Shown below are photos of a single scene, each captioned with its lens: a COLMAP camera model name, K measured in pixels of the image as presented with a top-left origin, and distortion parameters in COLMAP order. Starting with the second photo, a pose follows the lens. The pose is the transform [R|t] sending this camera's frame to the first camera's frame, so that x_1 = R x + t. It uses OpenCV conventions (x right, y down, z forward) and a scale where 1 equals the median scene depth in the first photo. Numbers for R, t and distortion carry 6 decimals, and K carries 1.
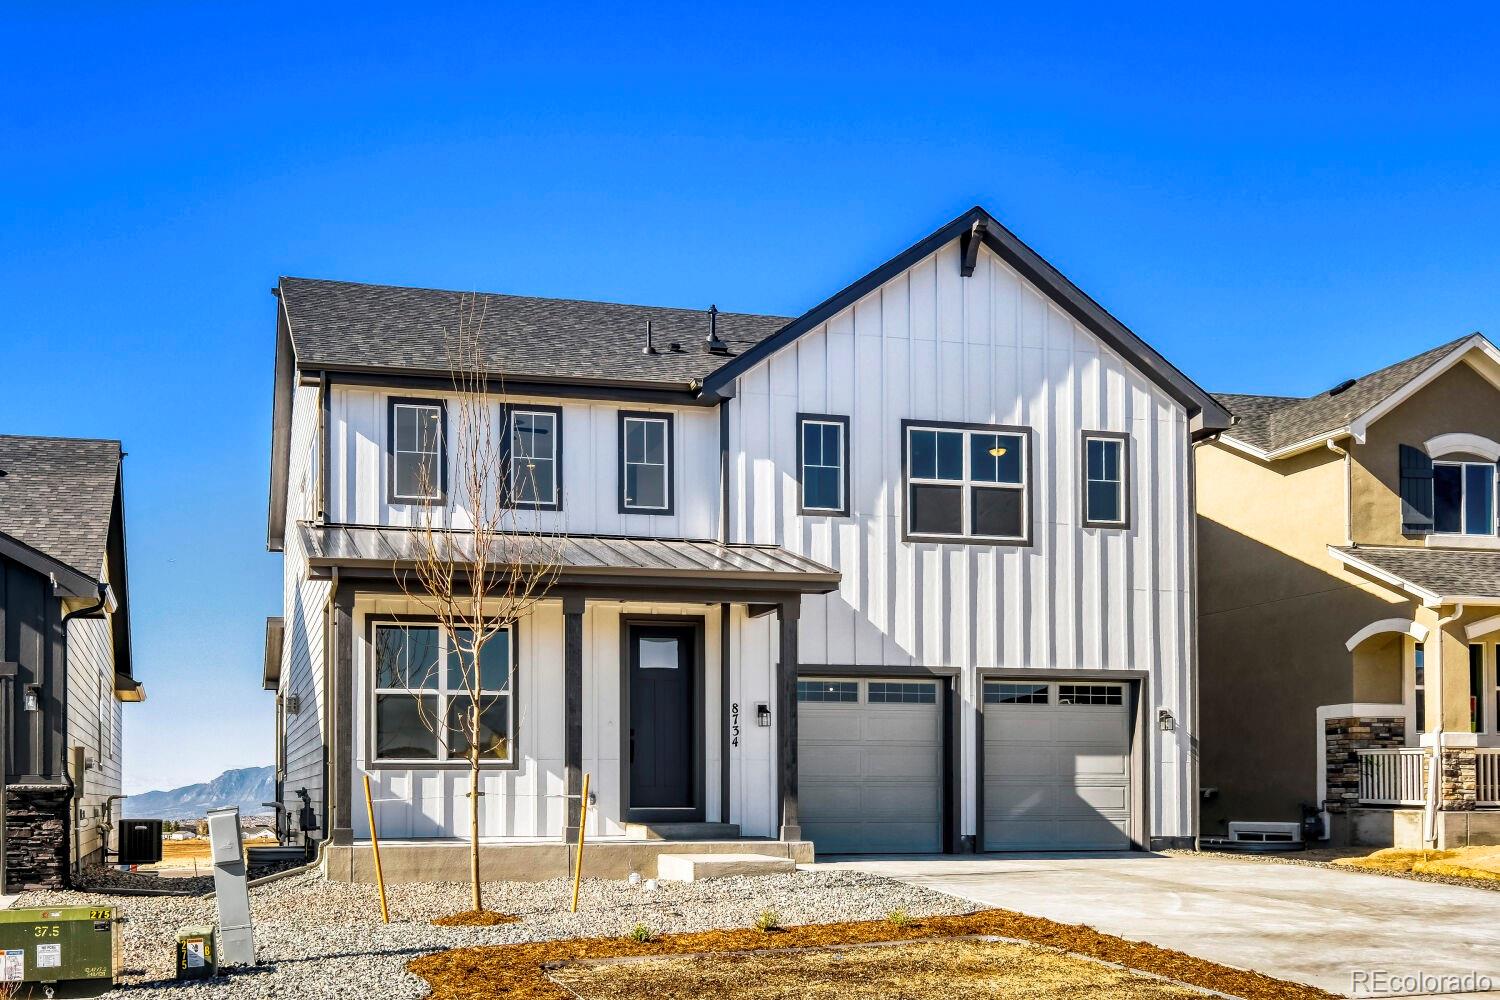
lens RADIAL K [[1480.4, 0, 749.9], [0, 1480.4, 473.5], [0, 0, 1]] dist [0.000598, 0.005364]
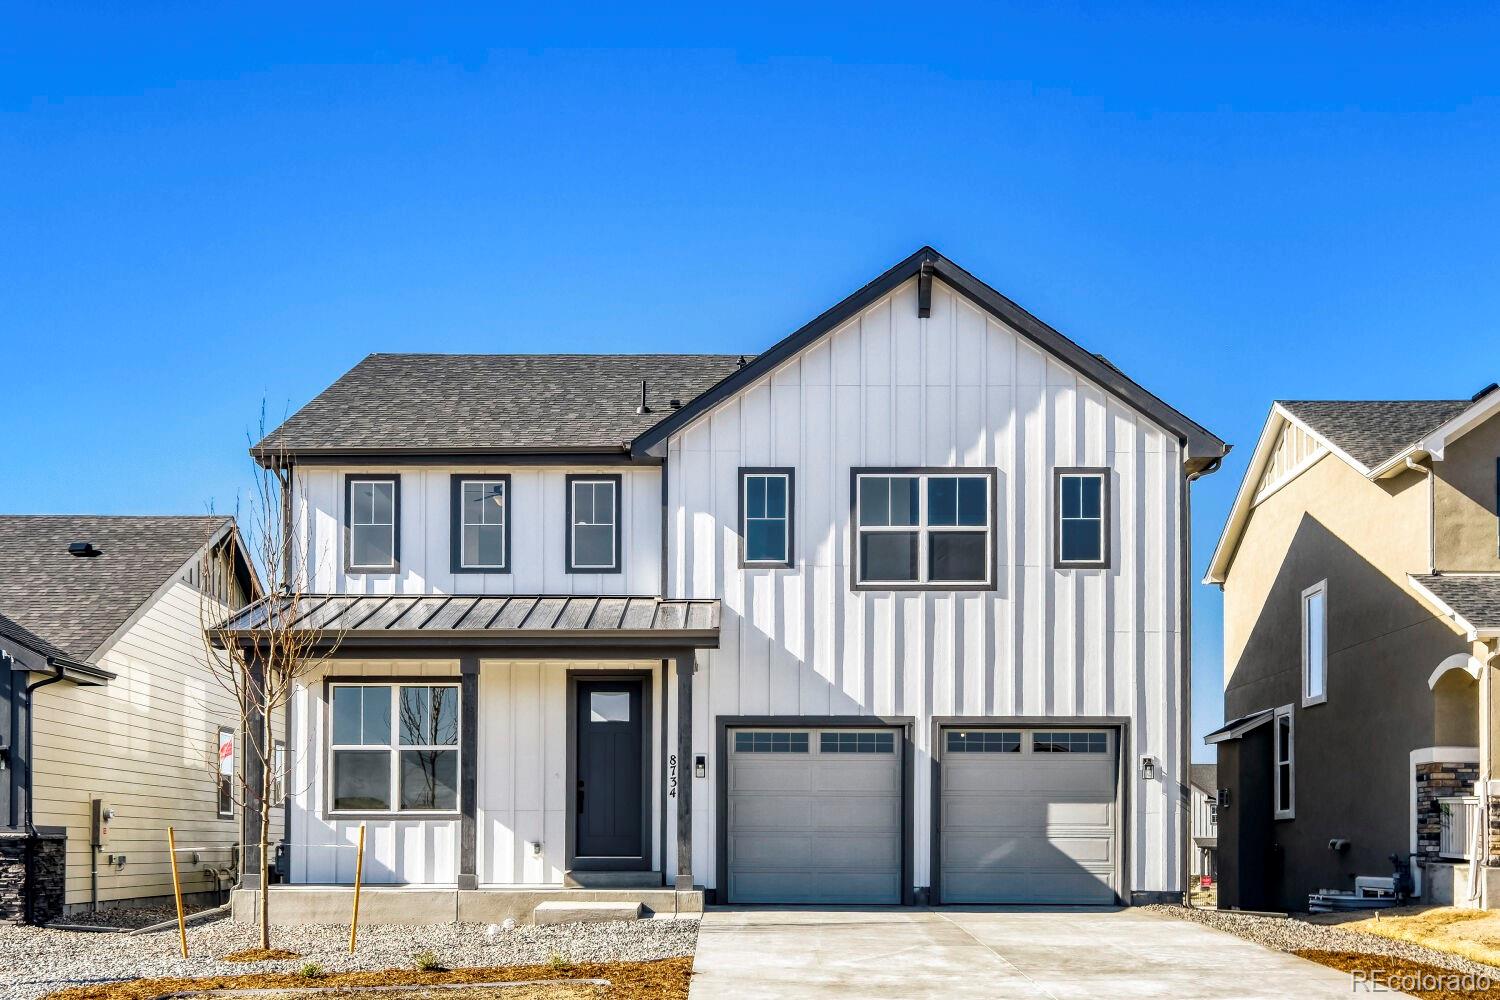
lens RADIAL K [[1549.0, 0, 750.0], [0, 1549.0, 500.0], [0, 0, 1]] dist [0.007650, -0.003364]
pose [[0.971098, -0.046907, -0.234028, 0.282738], [0.046201, 0.998896, -0.008504, -0.009073], [0.234169, -0.002554, 0.972193, -0.028169]]
